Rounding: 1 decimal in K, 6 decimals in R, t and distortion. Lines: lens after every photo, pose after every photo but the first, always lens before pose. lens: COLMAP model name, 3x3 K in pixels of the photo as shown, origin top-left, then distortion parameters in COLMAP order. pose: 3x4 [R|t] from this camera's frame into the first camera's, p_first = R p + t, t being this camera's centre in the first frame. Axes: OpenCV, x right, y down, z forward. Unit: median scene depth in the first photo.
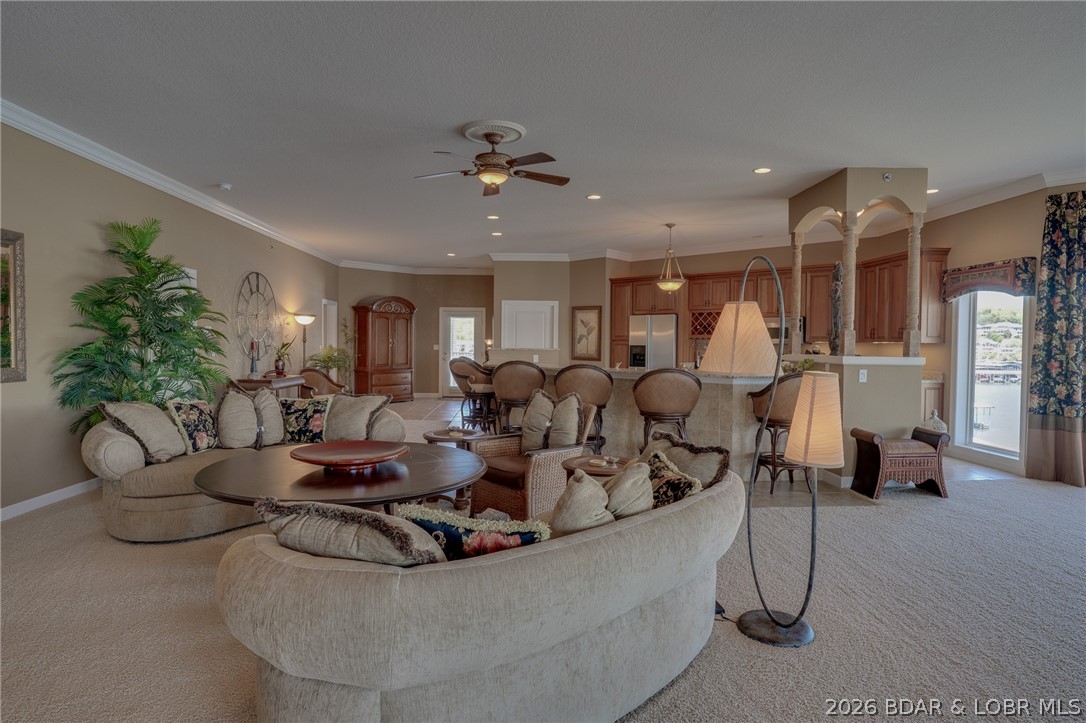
lens RADIAL K [[593.4, 0, 541.8], [0, 593.4, 359.9], [0, 0, 1]] dist [-0.054245, 0.036553]
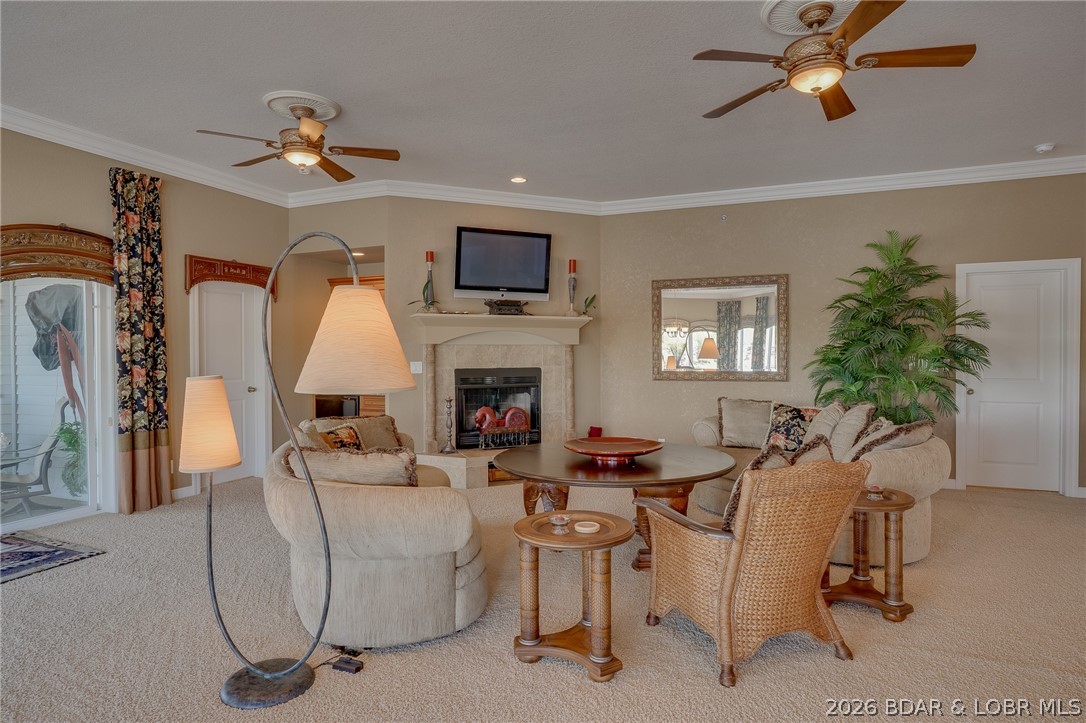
lens RADIAL K [[610.8, 0, 543.0], [0, 610.8, 361.5], [0, 0, 1]] dist [-0.054790, 0.037226]
pose [[-0.425875, 0.005239, -0.904767, 0.393587], [-0.026976, 0.999465, 0.018485, -0.013464], [0.904380, 0.032279, -0.425506, 0.660104]]
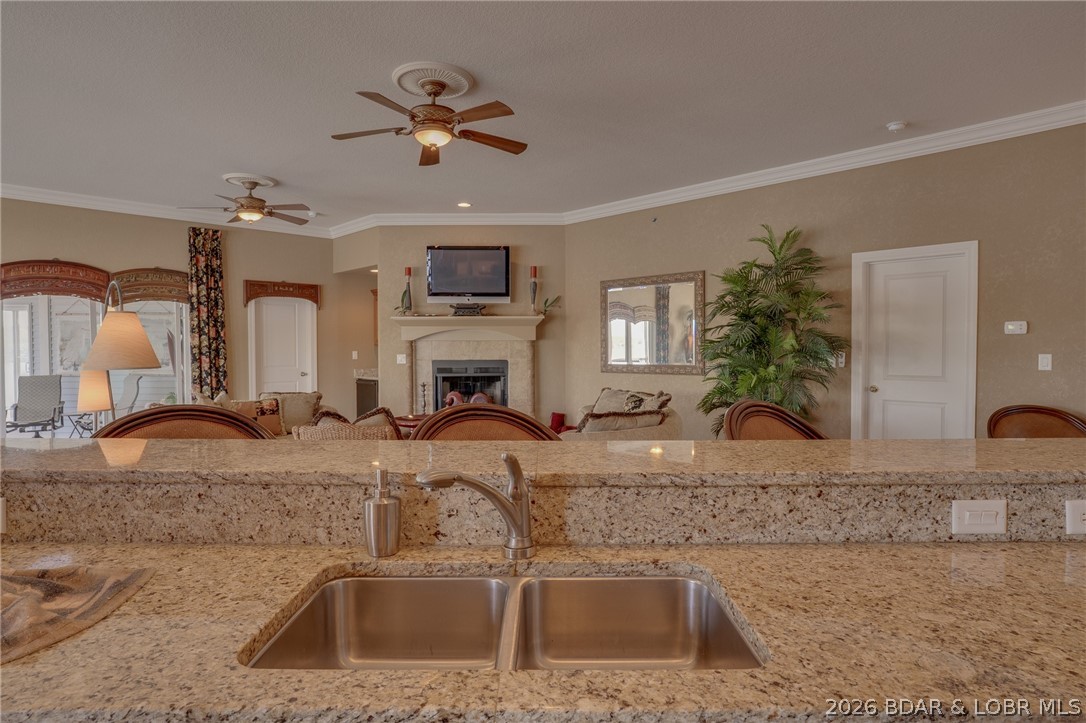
lens RADIAL K [[610.8, 0, 543.0], [0, 610.8, 361.5], [0, 0, 1]] dist [-0.054790, 0.037226]
pose [[-0.743138, 0.008341, -0.669086, 0.233137], [-0.022981, 0.999014, 0.037978, -0.027179], [0.668743, 0.043599, -0.742214, 1.116130]]
